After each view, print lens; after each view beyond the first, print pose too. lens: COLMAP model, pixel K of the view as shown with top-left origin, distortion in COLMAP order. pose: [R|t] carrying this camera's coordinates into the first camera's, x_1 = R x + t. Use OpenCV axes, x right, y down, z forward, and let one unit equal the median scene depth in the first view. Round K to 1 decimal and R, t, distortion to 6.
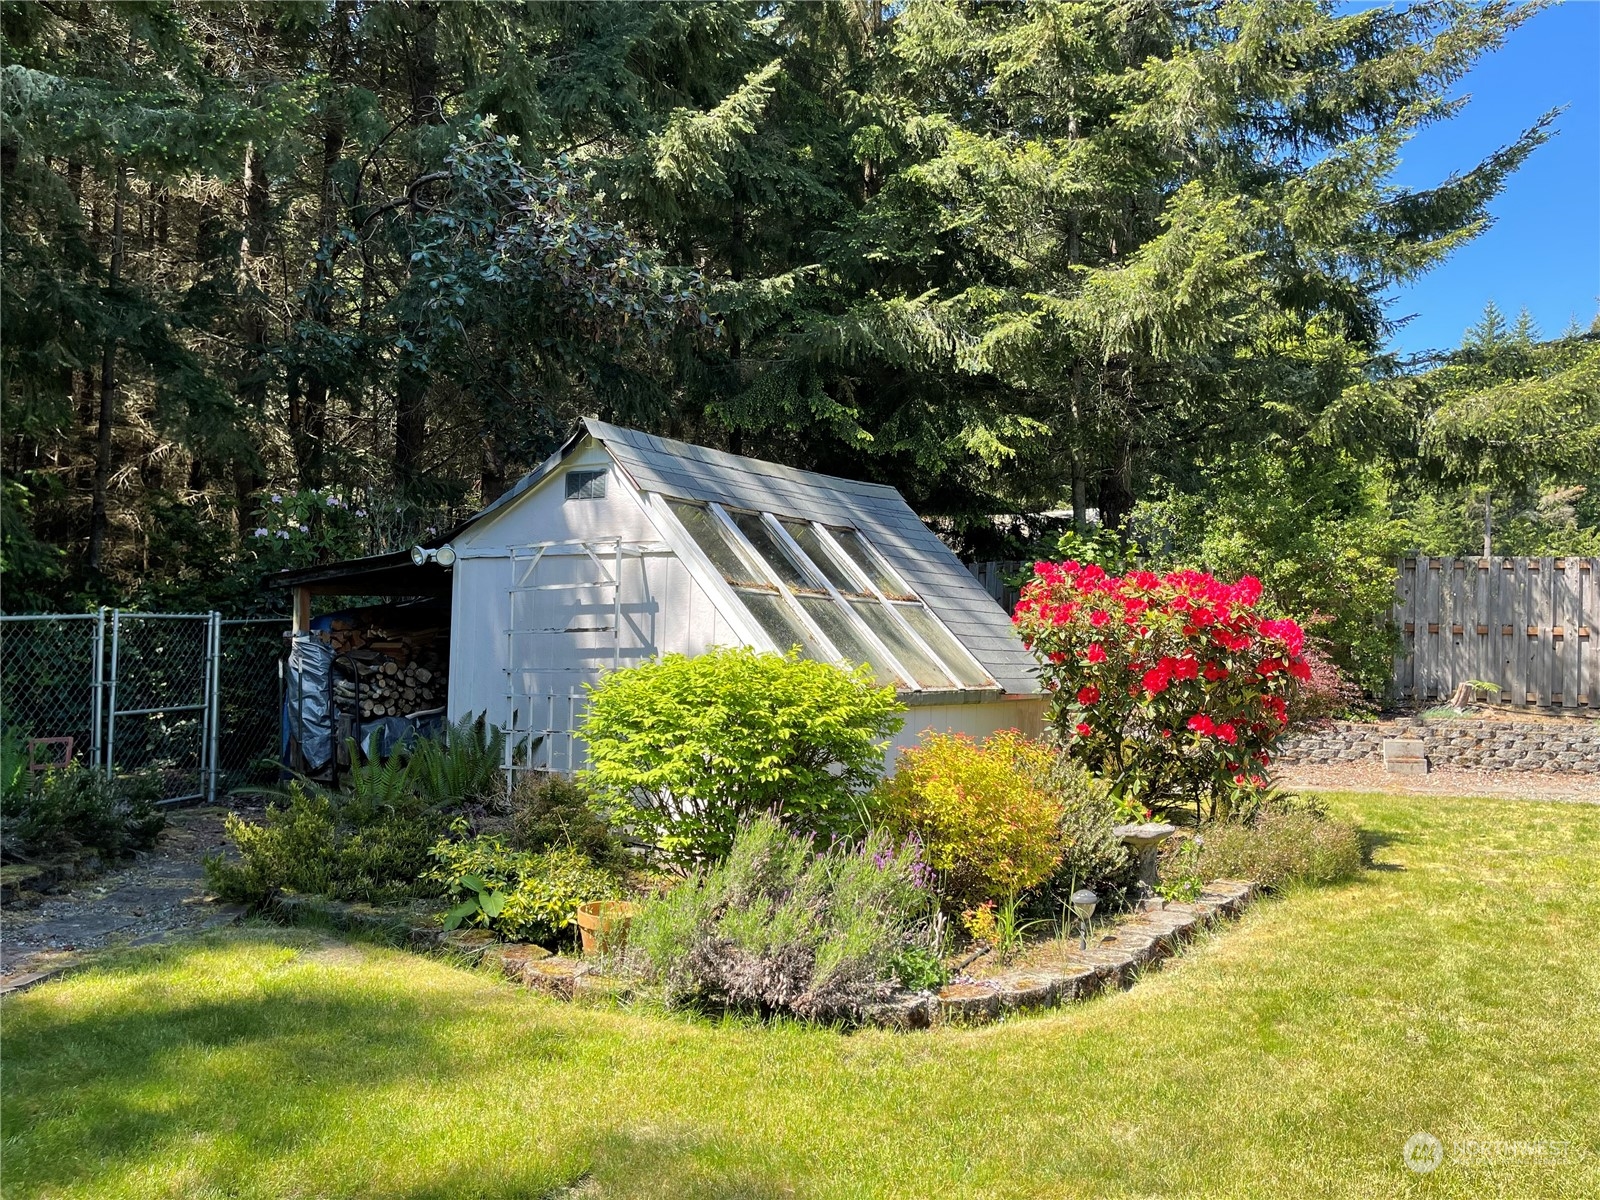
lens RADIAL K [[1157.9, 0, 813.1], [0, 1157.9, 606.5], [0, 0, 1]] dist [0.004856, 0.002153]
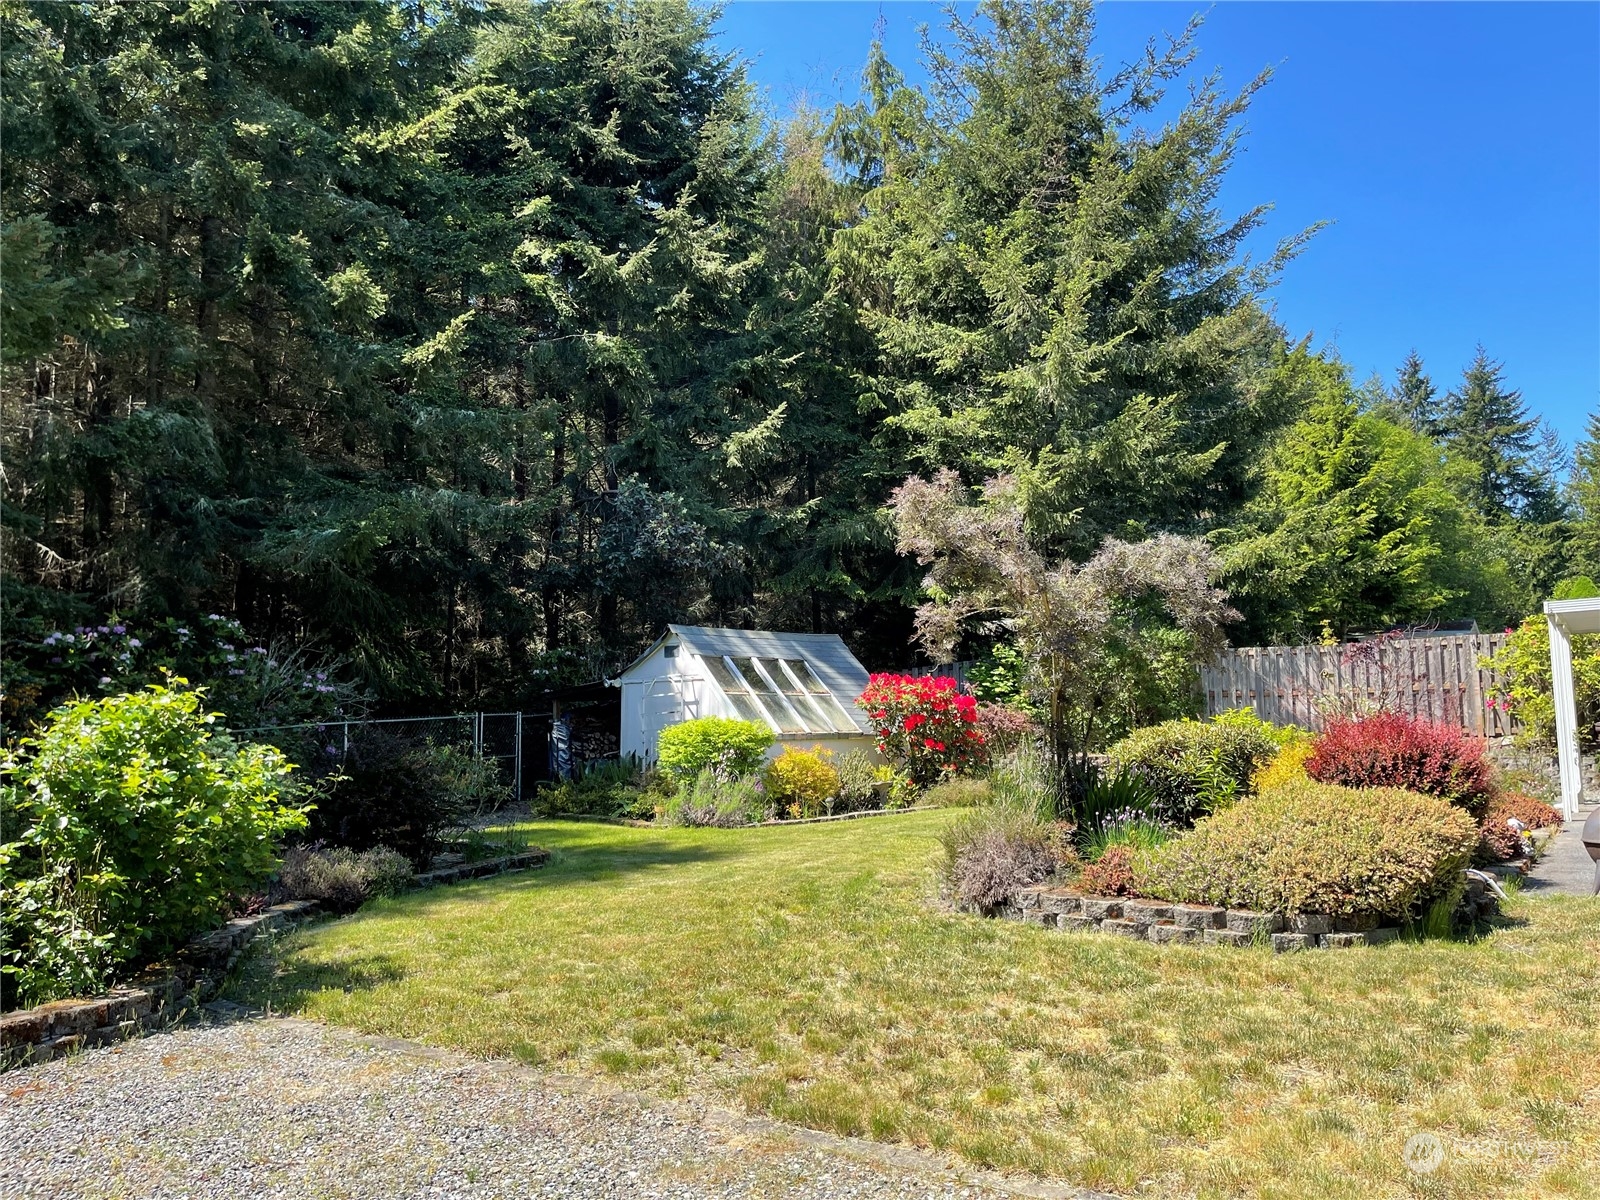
lens RADIAL K [[1205.5, 0, 794.6], [0, 1205.5, 591.9], [0, 0, 1]] dist [0.079169, -0.105875]
pose [[0.979414, -0.060306, -0.192642, 0.501167], [0.044750, 0.995451, -0.084109, -0.007171], [0.196838, 0.073757, 0.977658, -1.290955]]
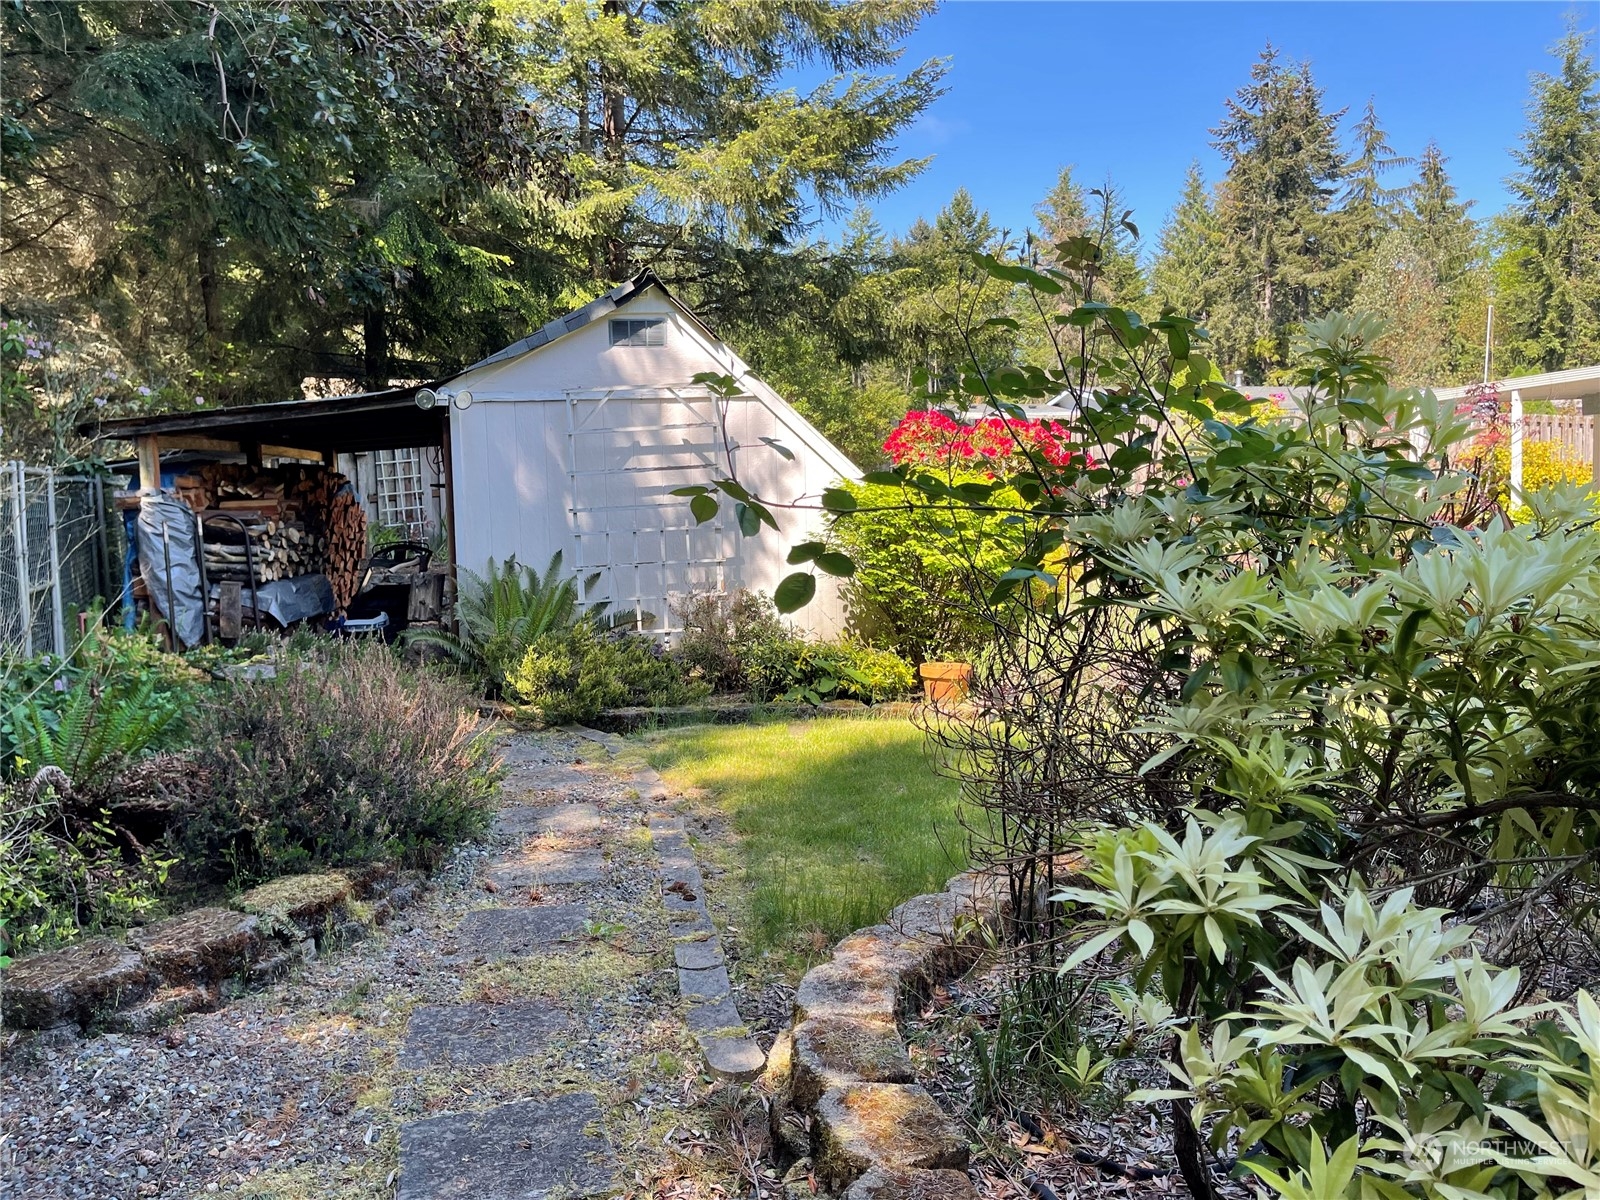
lens RADIAL K [[1205.5, 0, 797.6], [0, 1205.5, 597.8], [0, 0, 1]] dist [0.079169, -0.105875]
pose [[0.802736, -0.082369, 0.590619, -0.701986], [0.027634, 0.994489, 0.101135, 0.027080], [-0.595694, -0.064864, 0.800588, 0.002711]]
